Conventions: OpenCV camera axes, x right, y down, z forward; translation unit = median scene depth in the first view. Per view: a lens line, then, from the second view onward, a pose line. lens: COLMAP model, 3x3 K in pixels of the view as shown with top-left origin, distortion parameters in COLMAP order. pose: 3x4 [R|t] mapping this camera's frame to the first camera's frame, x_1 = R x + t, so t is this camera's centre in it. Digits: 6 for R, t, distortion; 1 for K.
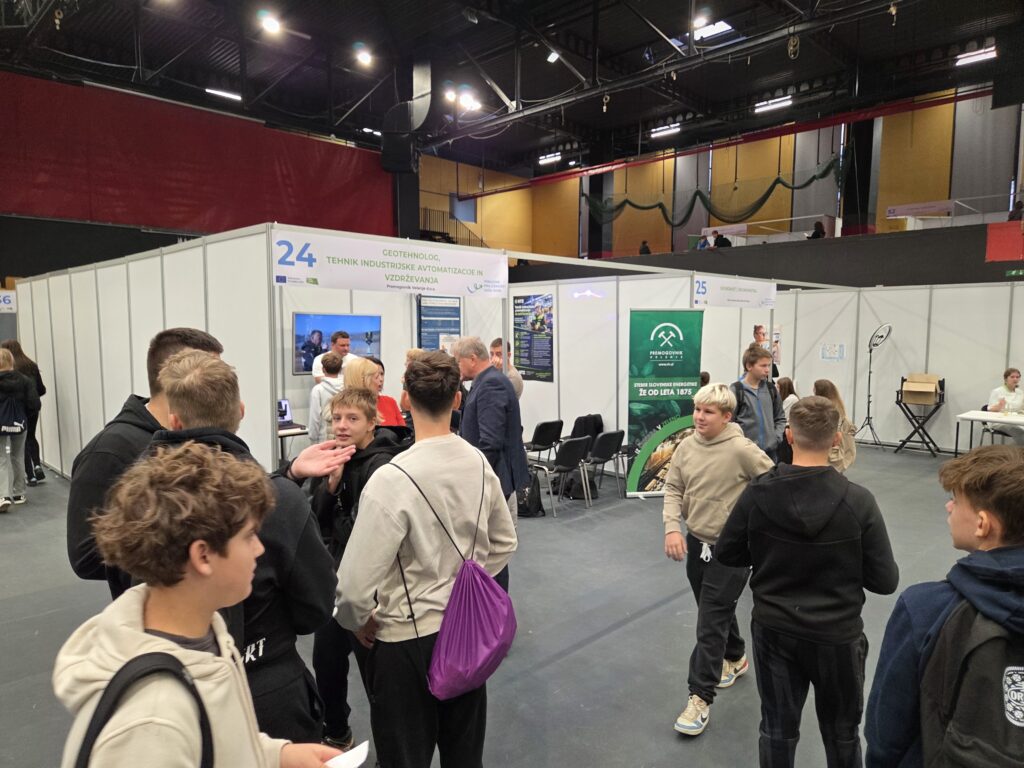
lens RADIAL K [[686.4, 0, 512.0], [0, 686.4, 384.0], [0, 0, 1]] dist [0.047235, -0.065395]
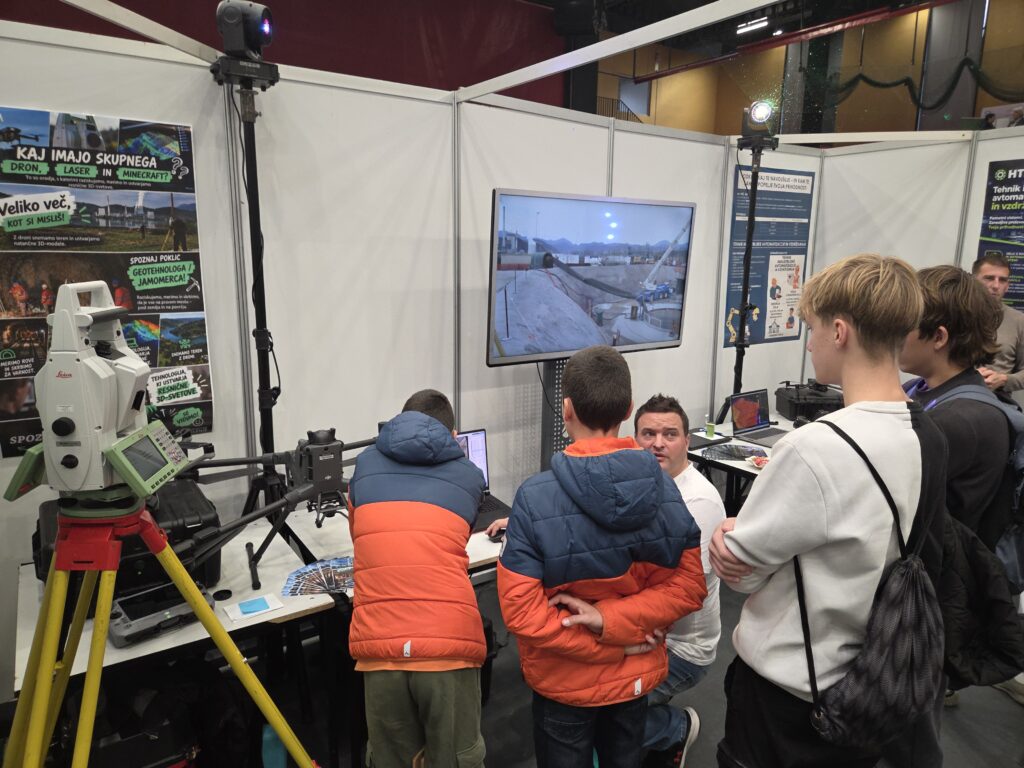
lens RADIAL K [[686.4, 0, 512.0], [0, 686.4, 384.0], [0, 0, 1]] dist [0.047235, -0.065395]
pose [[0.982150, 0.044384, -0.182786, -0.202992], [-0.022807, 0.992692, 0.118500, -0.040261], [0.186709, -0.112217, 0.975985, 0.547567]]
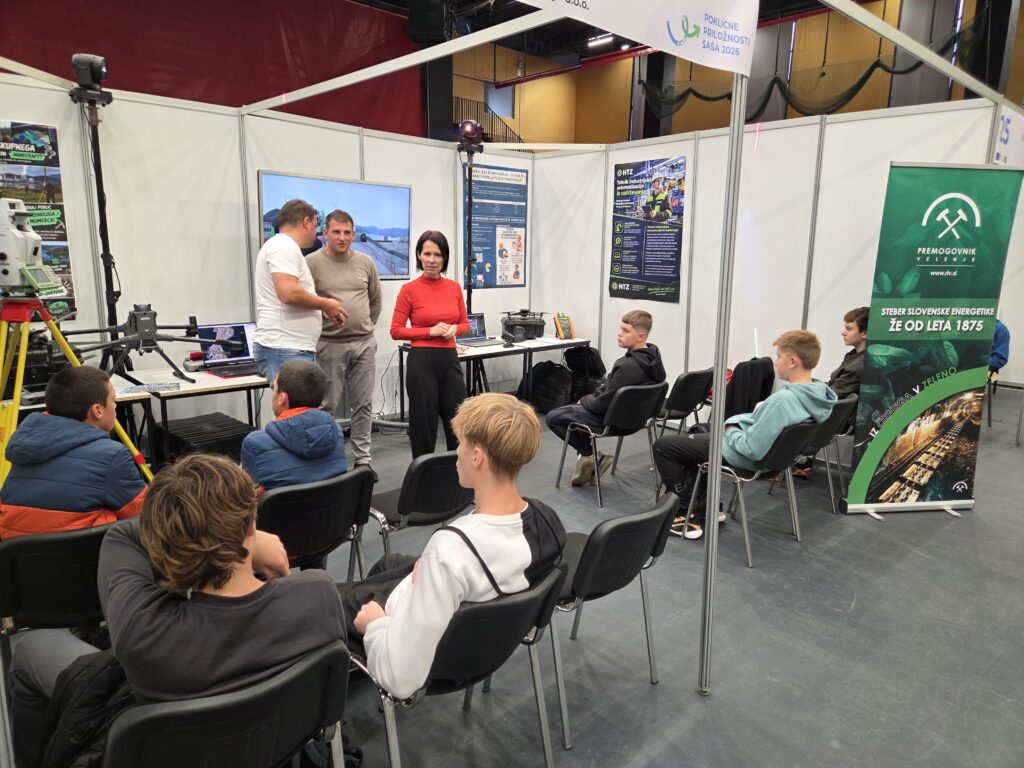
lens RADIAL K [[680.3, 0, 512.0], [0, 680.3, 384.0], [0, 0, 1]] dist [0.051910, -0.055106]
pose [[0.999141, 0.024540, -0.033389, -0.069372], [-0.020318, 0.992396, 0.121396, -0.001040], [0.036114, -0.120614, 0.992042, 0.351847]]
